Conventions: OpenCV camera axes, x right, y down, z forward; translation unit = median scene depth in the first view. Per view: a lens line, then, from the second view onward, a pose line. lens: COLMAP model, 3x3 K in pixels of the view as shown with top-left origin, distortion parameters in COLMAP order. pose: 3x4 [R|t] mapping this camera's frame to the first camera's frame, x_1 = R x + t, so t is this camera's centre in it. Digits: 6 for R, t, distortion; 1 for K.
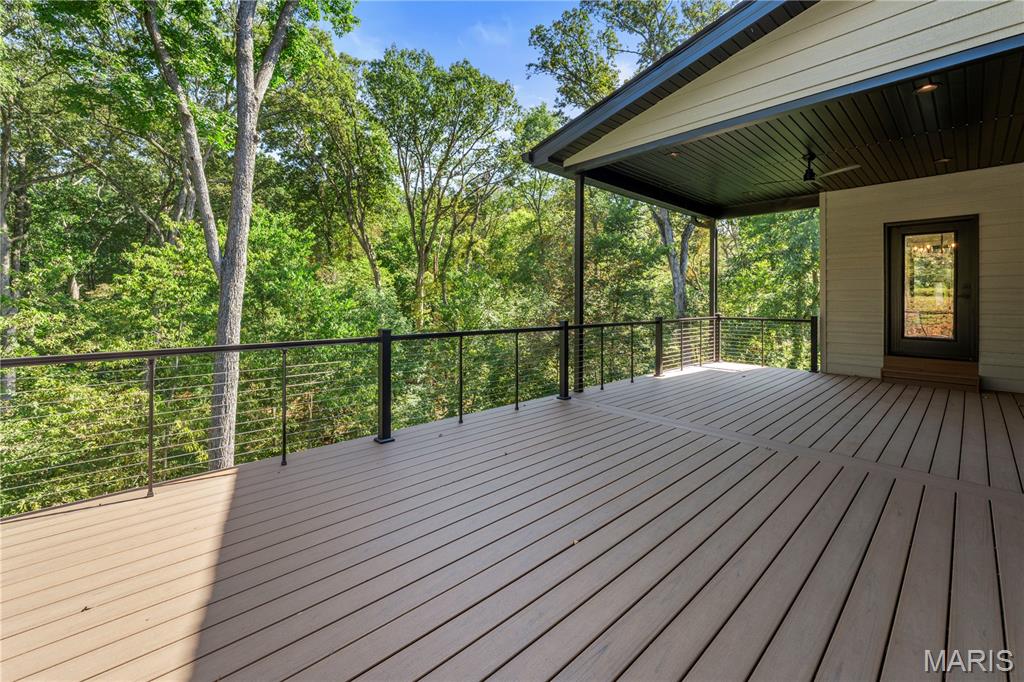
lens RADIAL K [[420.0, 0, 497.7], [0, 420.0, 301.1], [0, 0, 1]] dist [-0.022522, -0.000050]
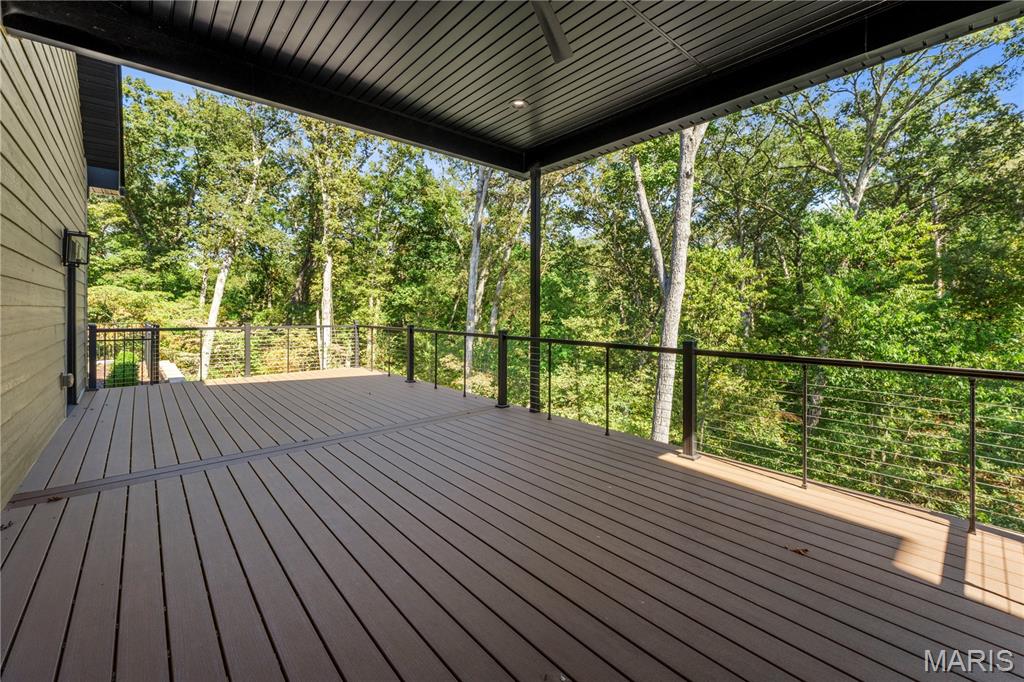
lens RADIAL K [[420.0, 0, 500.6], [0, 420.0, 310.1], [0, 0, 1]] dist [-0.022522, -0.000050]
pose [[-0.013098, 0.004994, -0.999902, 0.267048], [0.002244, 0.999985, 0.004965, -0.006386], [0.999912, -0.002179, -0.013109, 0.211148]]
